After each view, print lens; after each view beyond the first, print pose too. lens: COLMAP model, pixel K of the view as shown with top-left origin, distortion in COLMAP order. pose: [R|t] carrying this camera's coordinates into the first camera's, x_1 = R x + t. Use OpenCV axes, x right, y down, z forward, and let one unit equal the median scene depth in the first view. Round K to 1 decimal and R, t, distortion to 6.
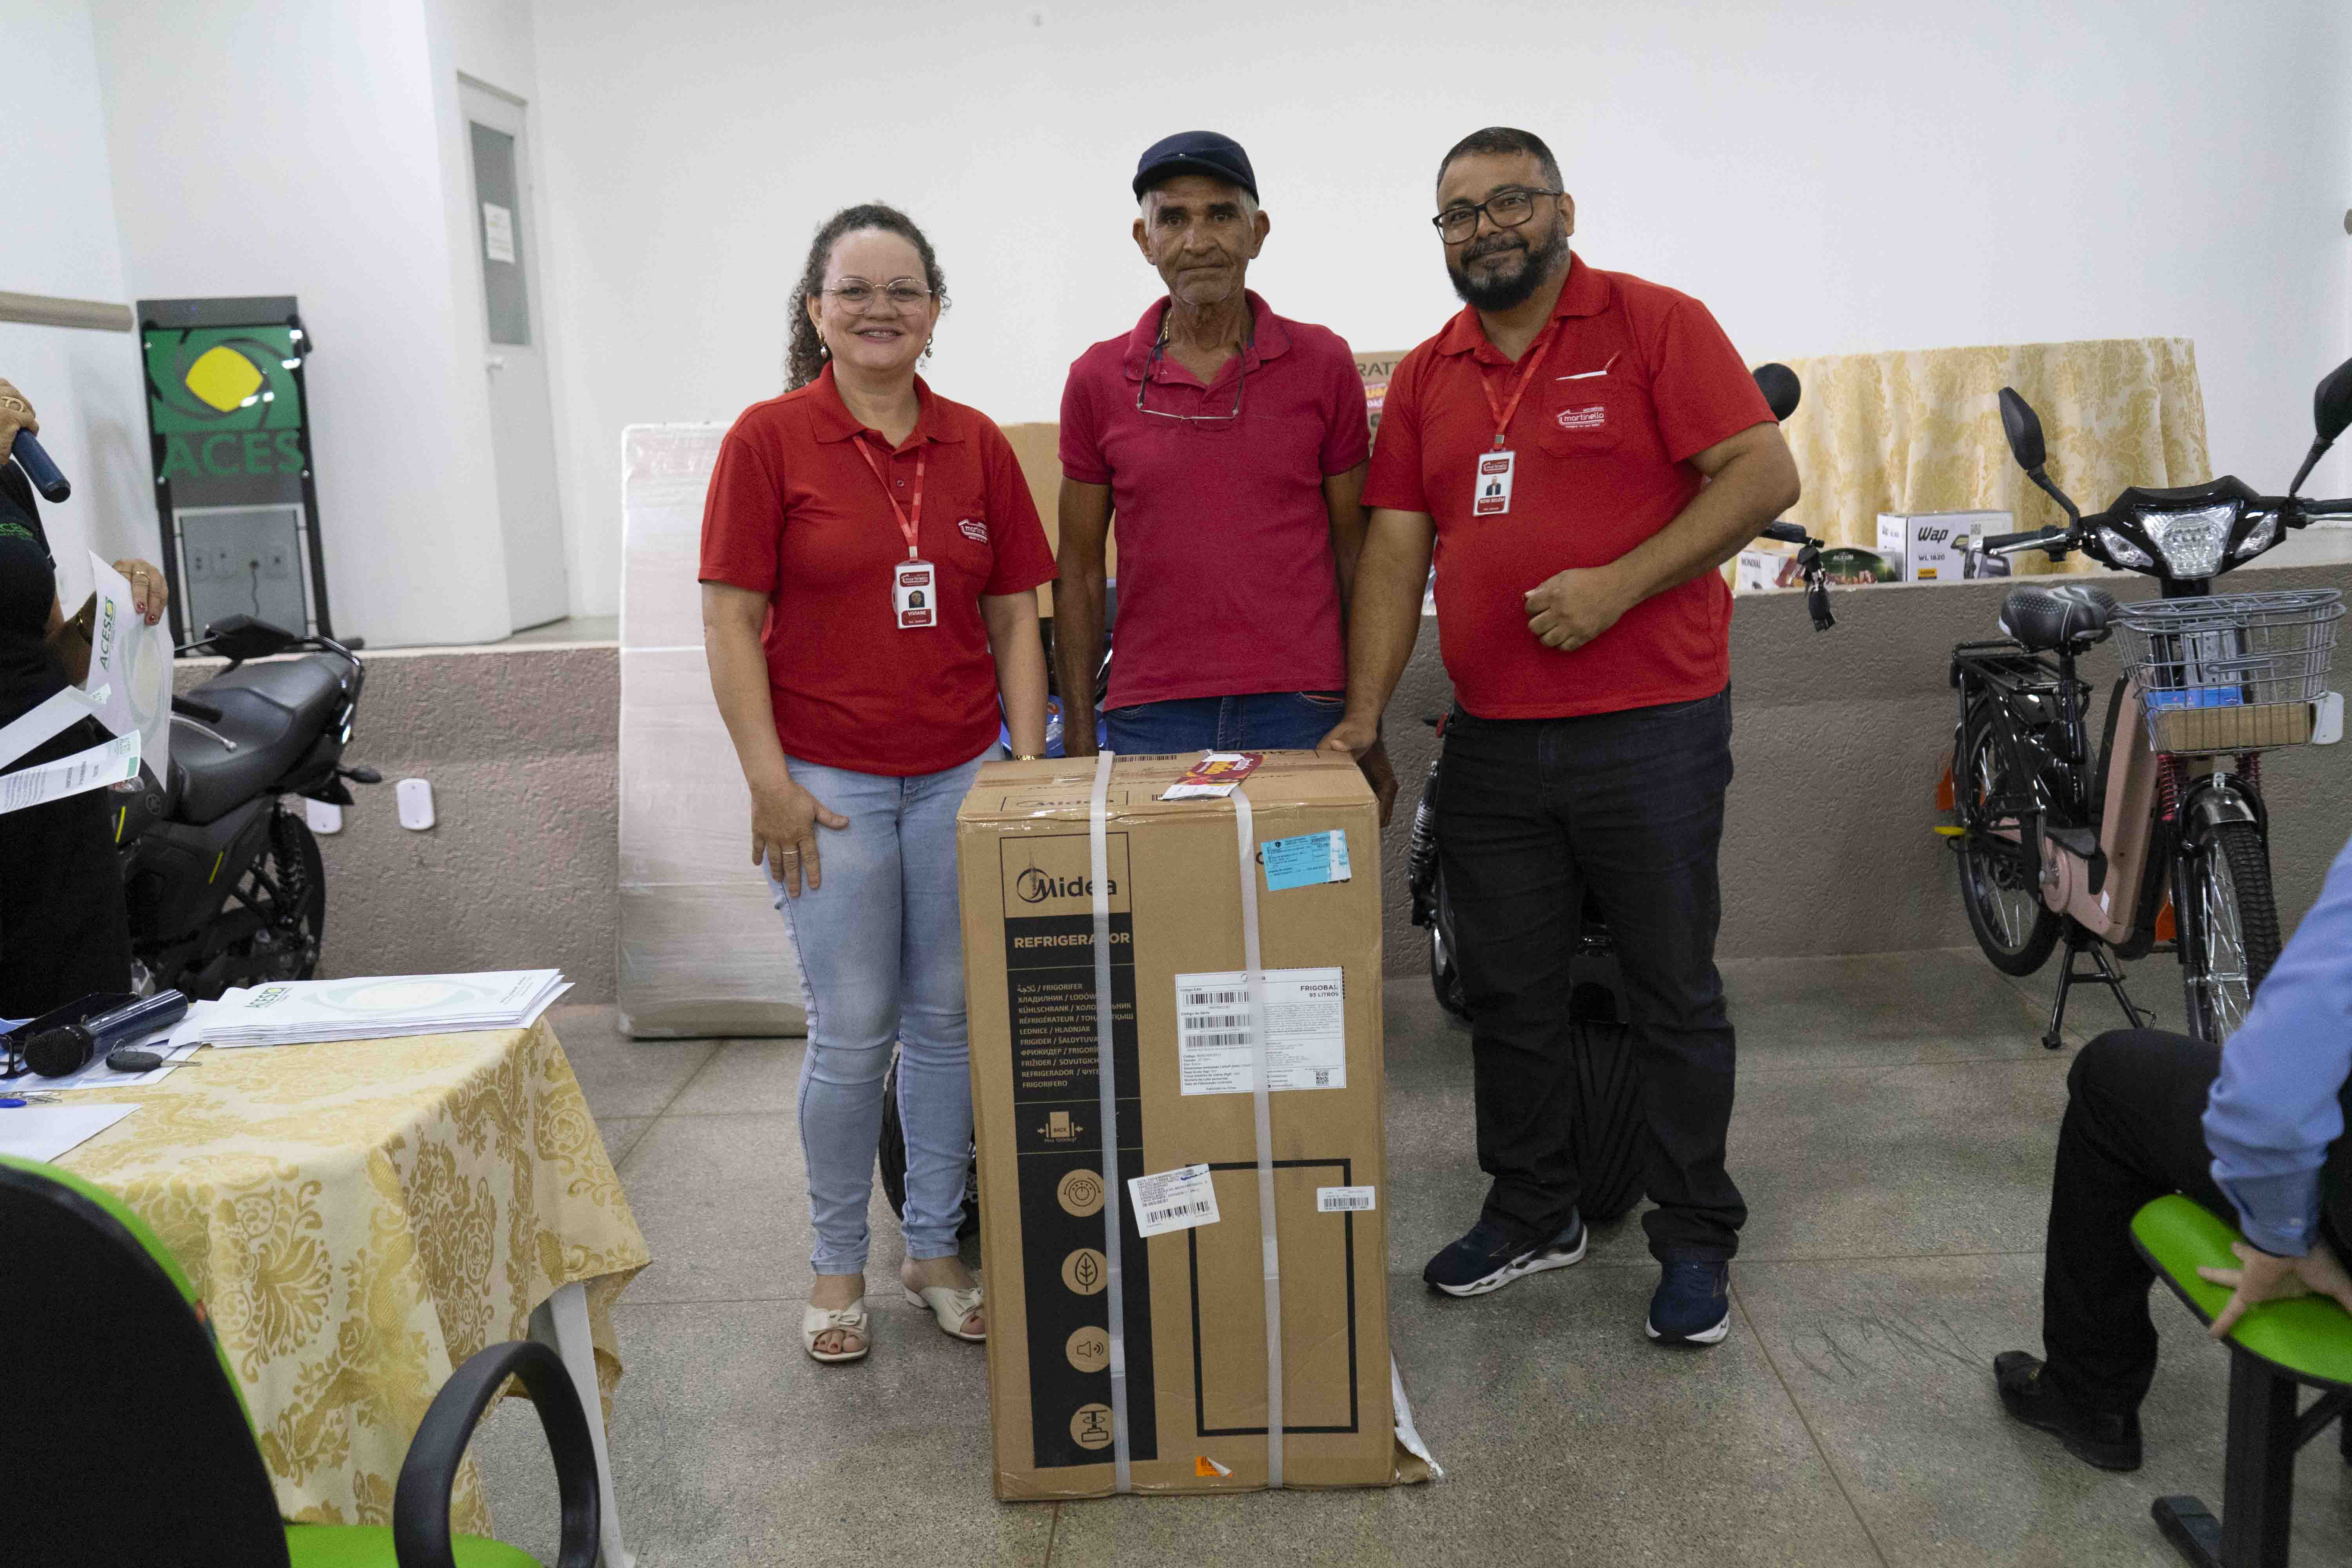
lens RADIAL K [[2297.3, 0, 1183.3], [0, 2297.3, 802.2], [0, 0, 1]] dist [0.025756, 0.000000]
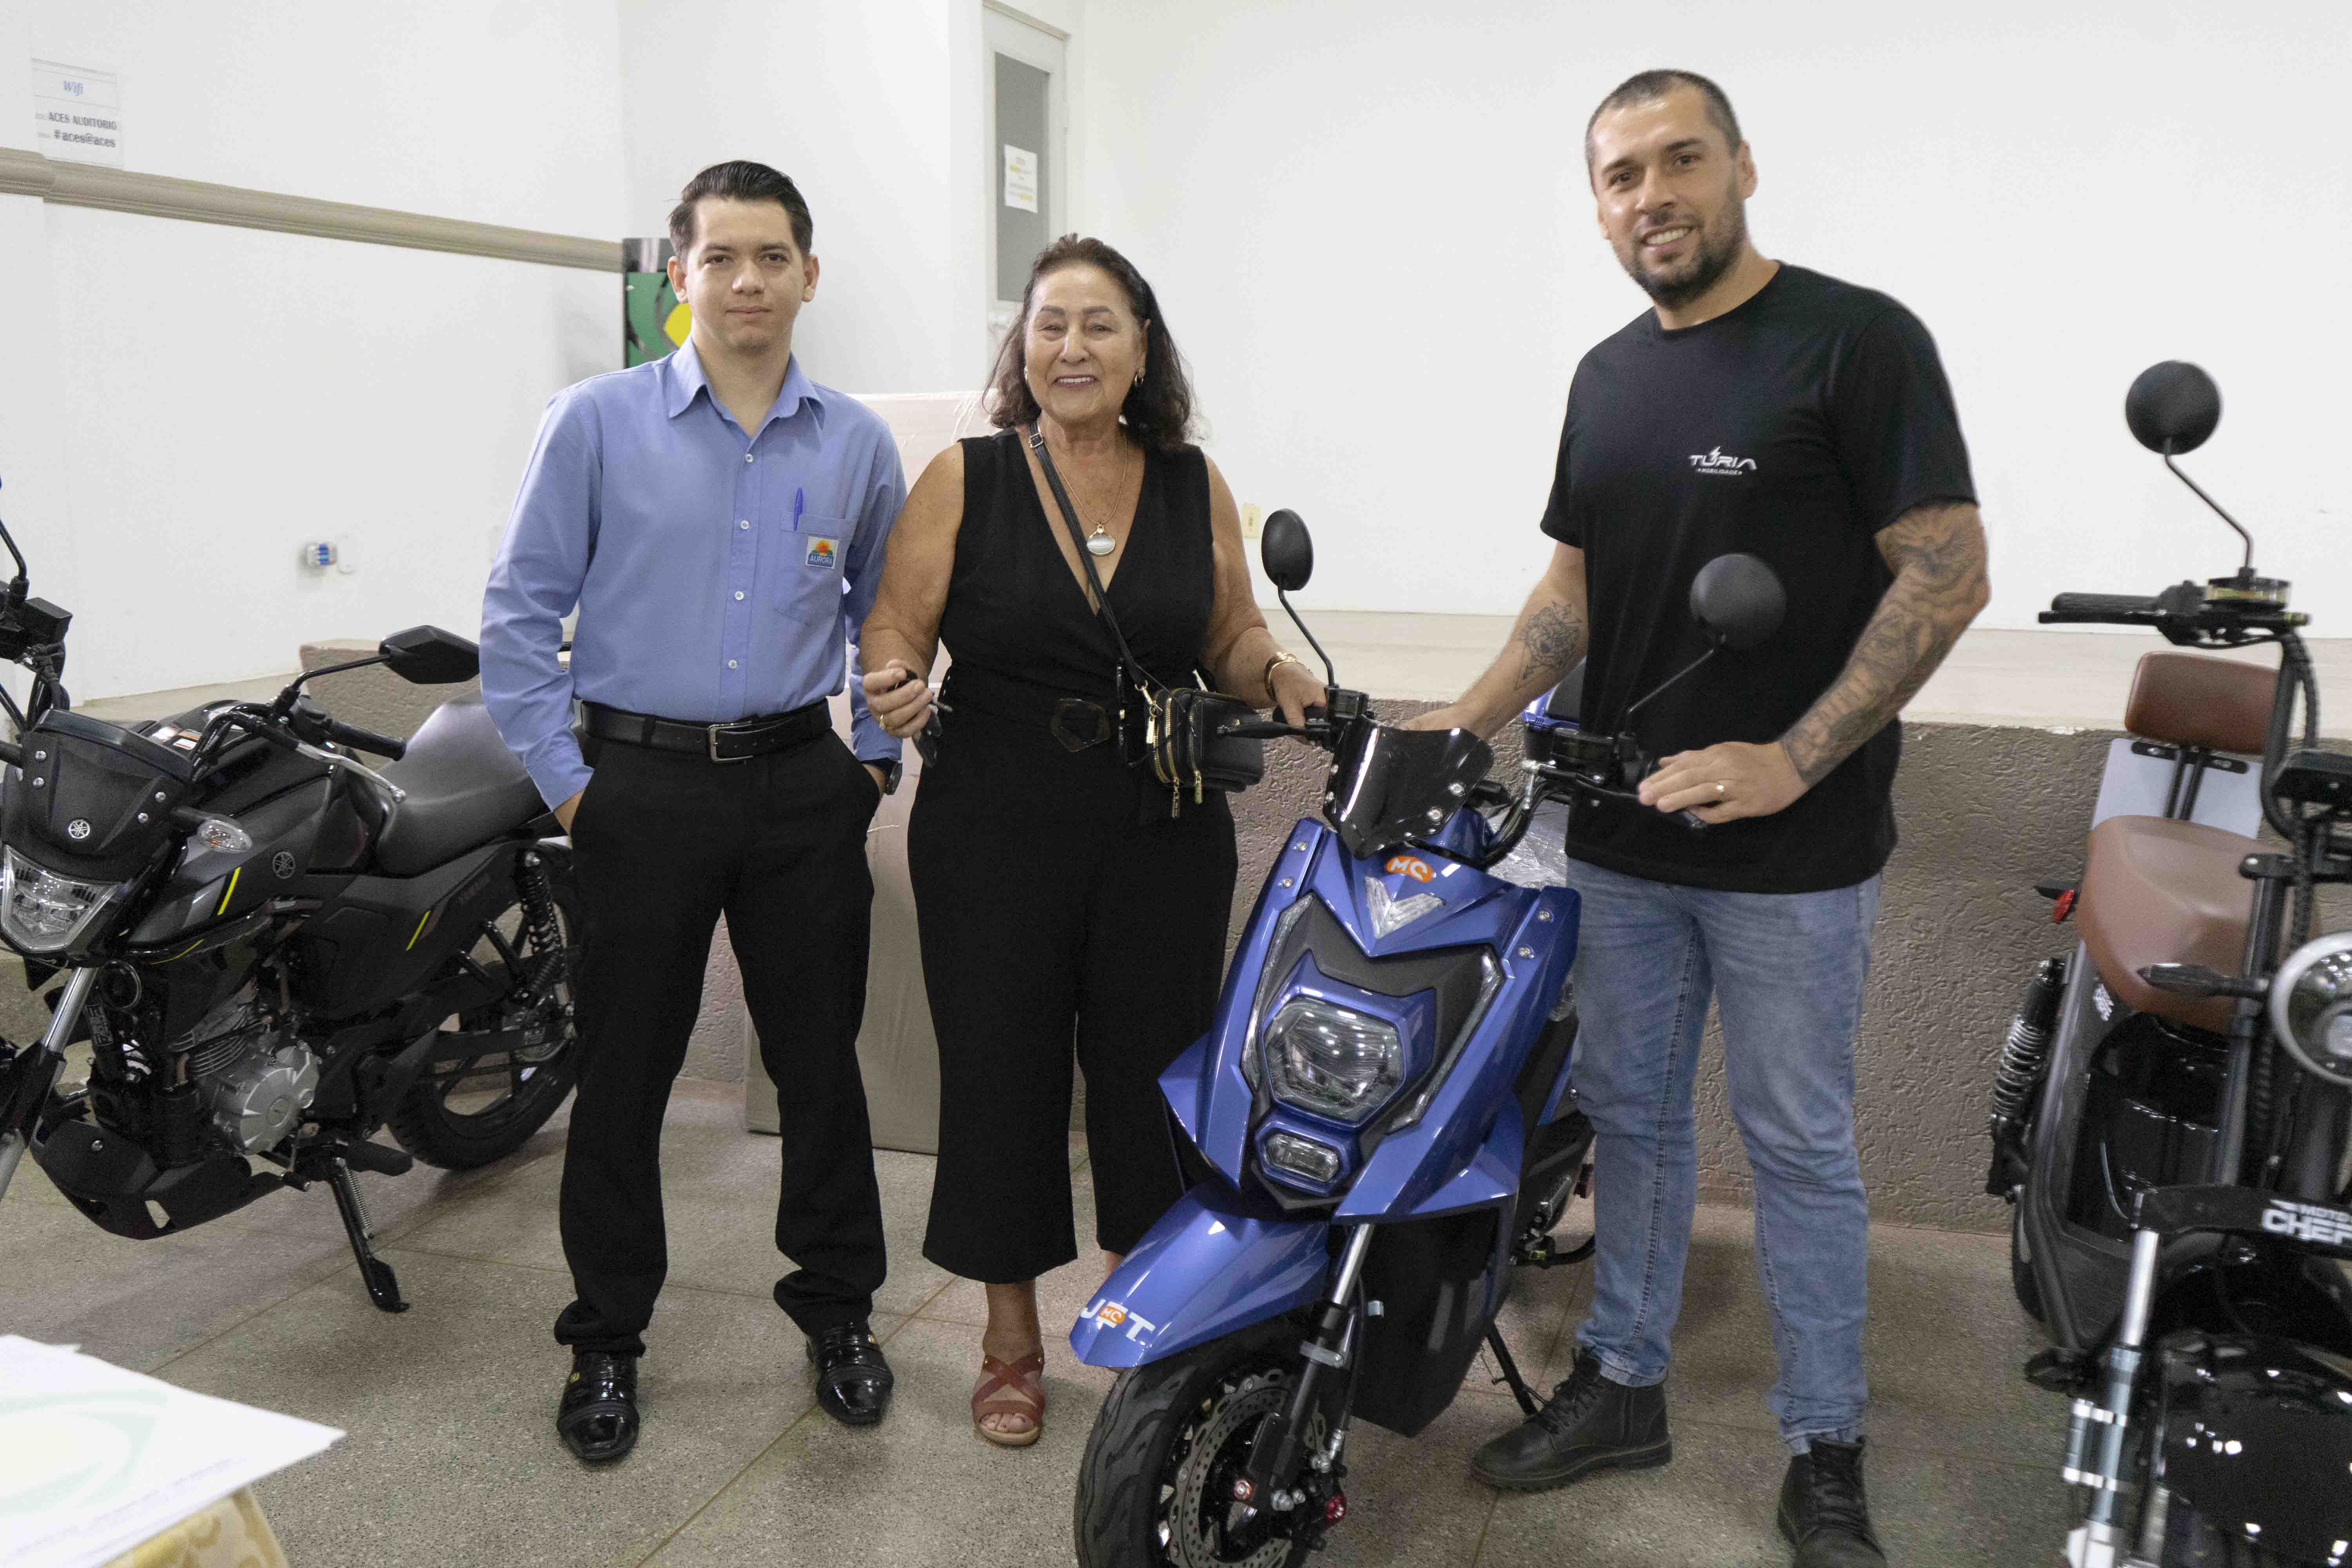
lens RADIAL K [[2297.5, 0, 1153.4], [0, 2297.5, 798.1], [0, 0, 1]] dist [0.013449, 0.000000]
pose [[0.958532, 0.093333, -0.269267, 0.042033], [-0.091035, 0.995625, 0.021037, -0.064209], [0.270053, 0.004348, 0.962836, 0.329354]]
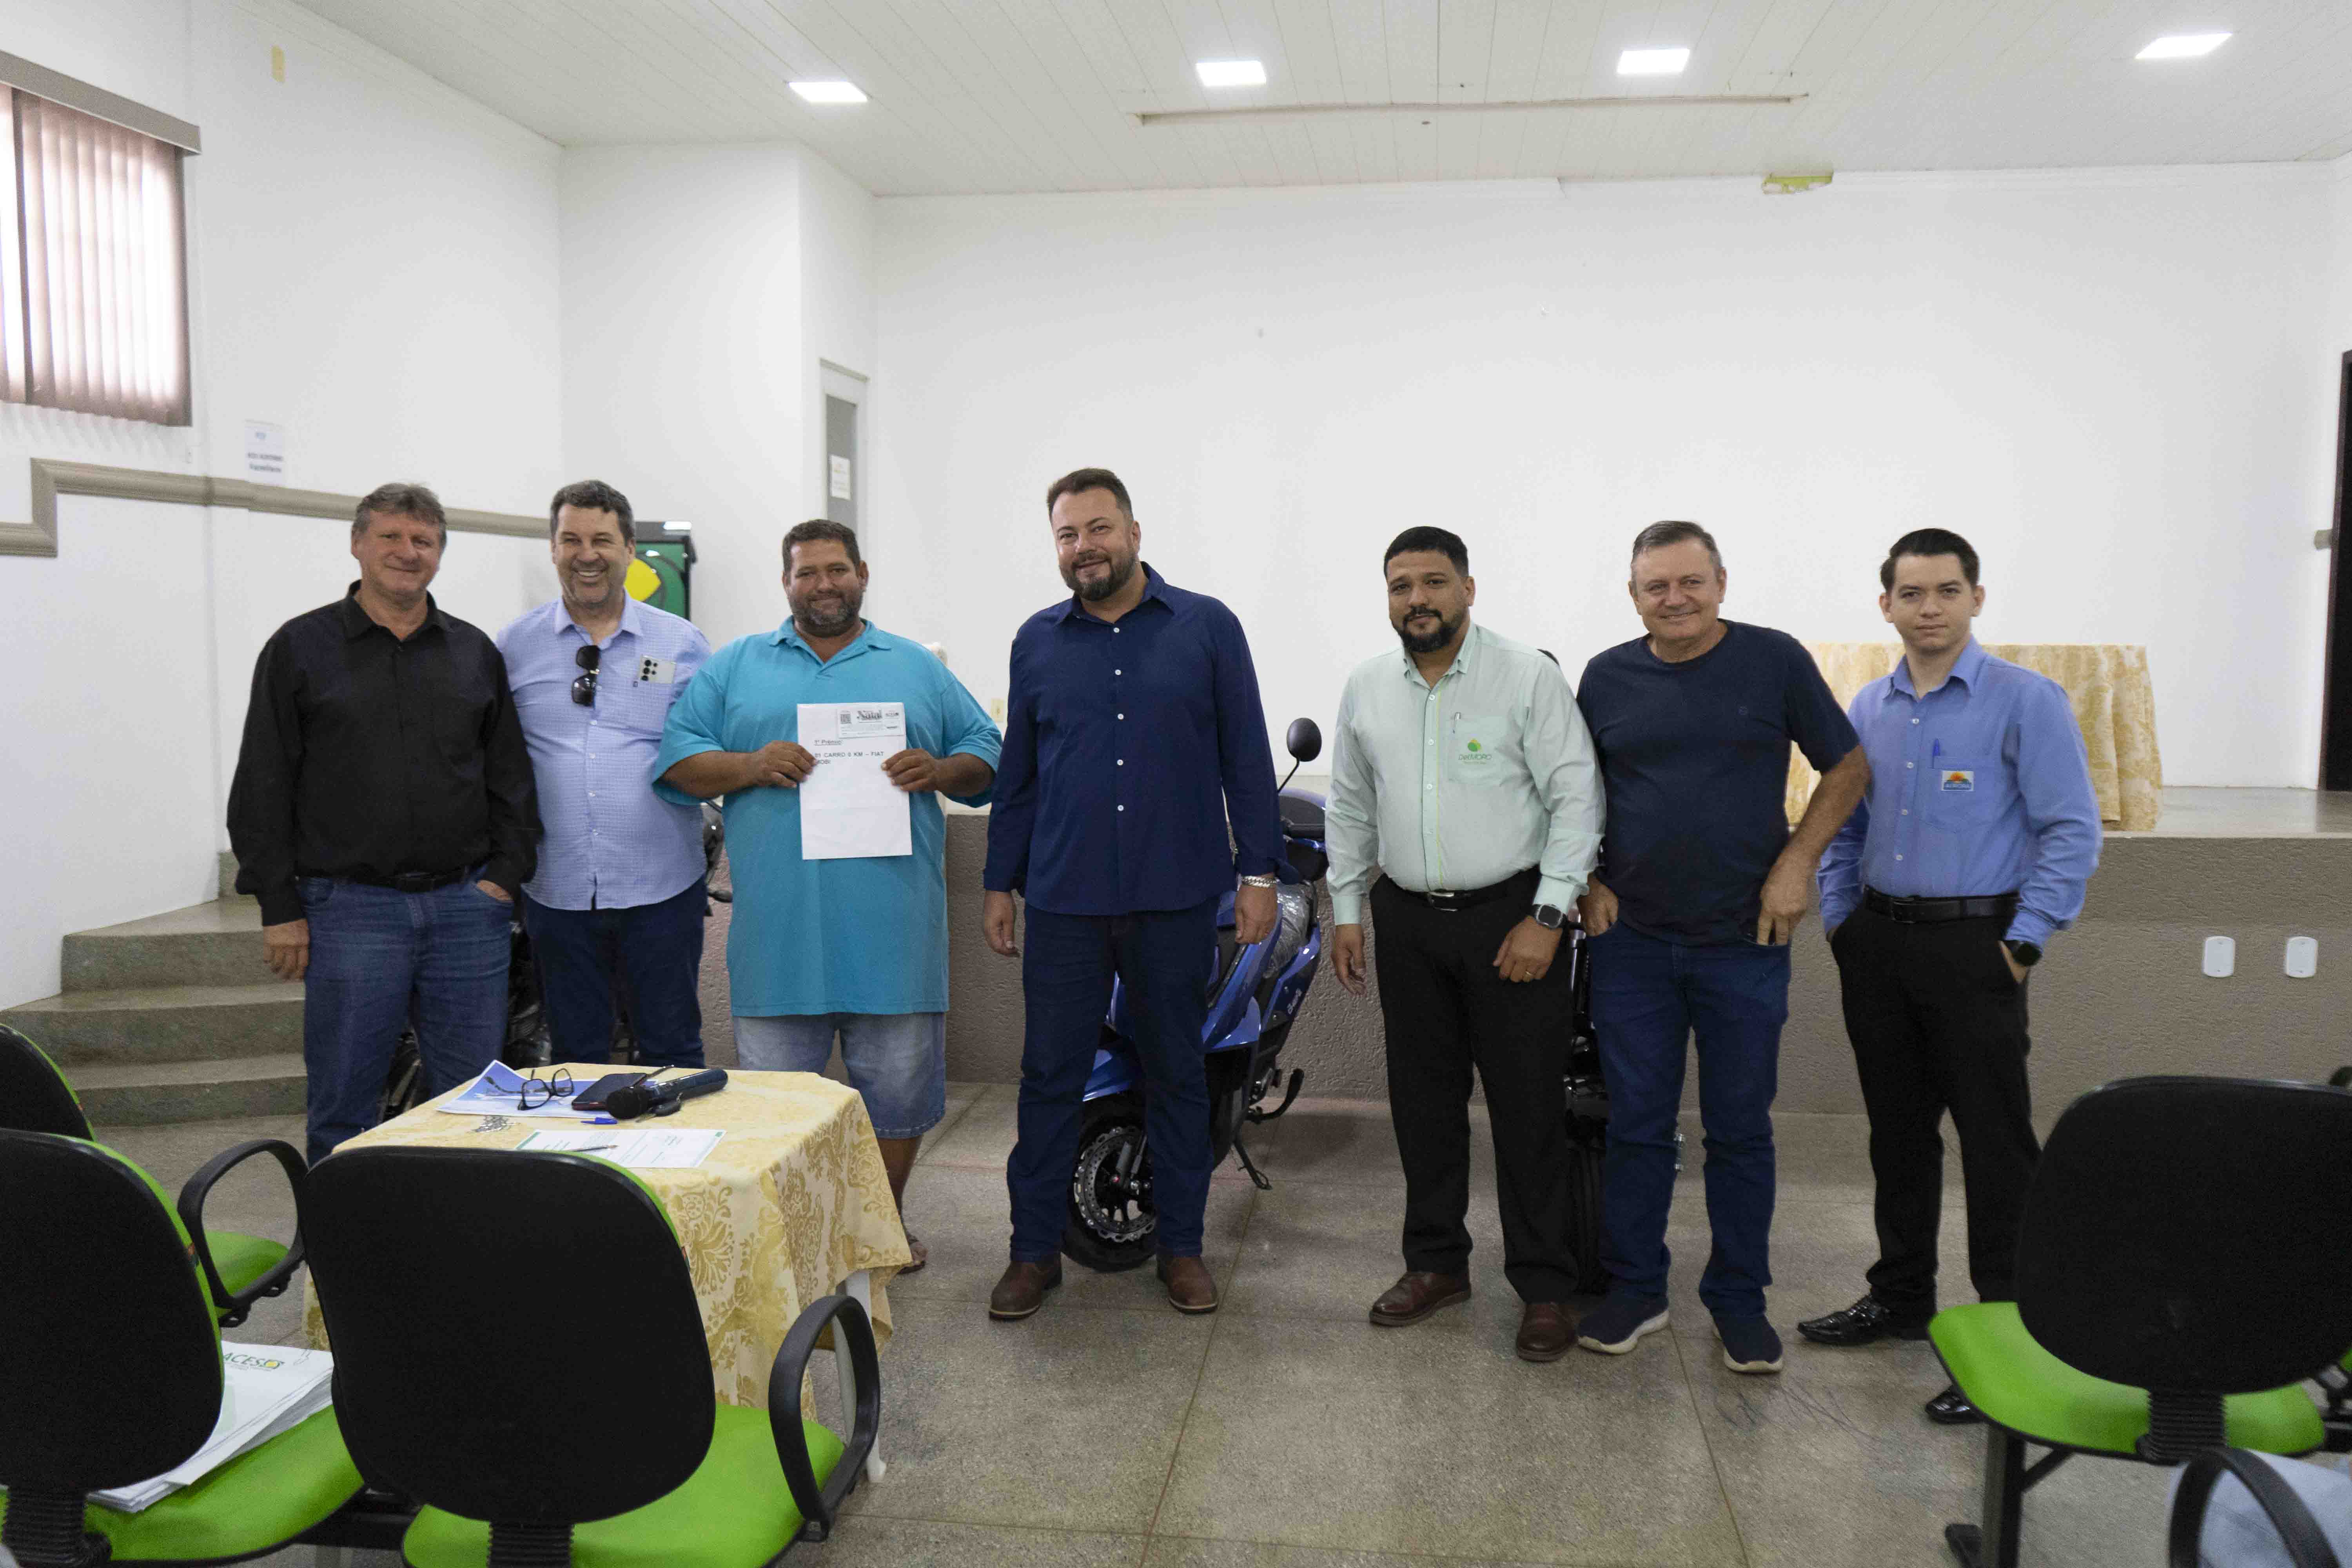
lens RADIAL K [[1959.8, 0, 1164.6], [0, 1959.8, 781.3], [0, 0, 1]] dist [0.014776, -0.023695]
pose [[0.992859, 0.063069, -0.101262, 0.026253], [-0.070155, 0.995215, -0.068005, -0.024001], [0.096489, 0.074623, 0.992533, -0.181759]]
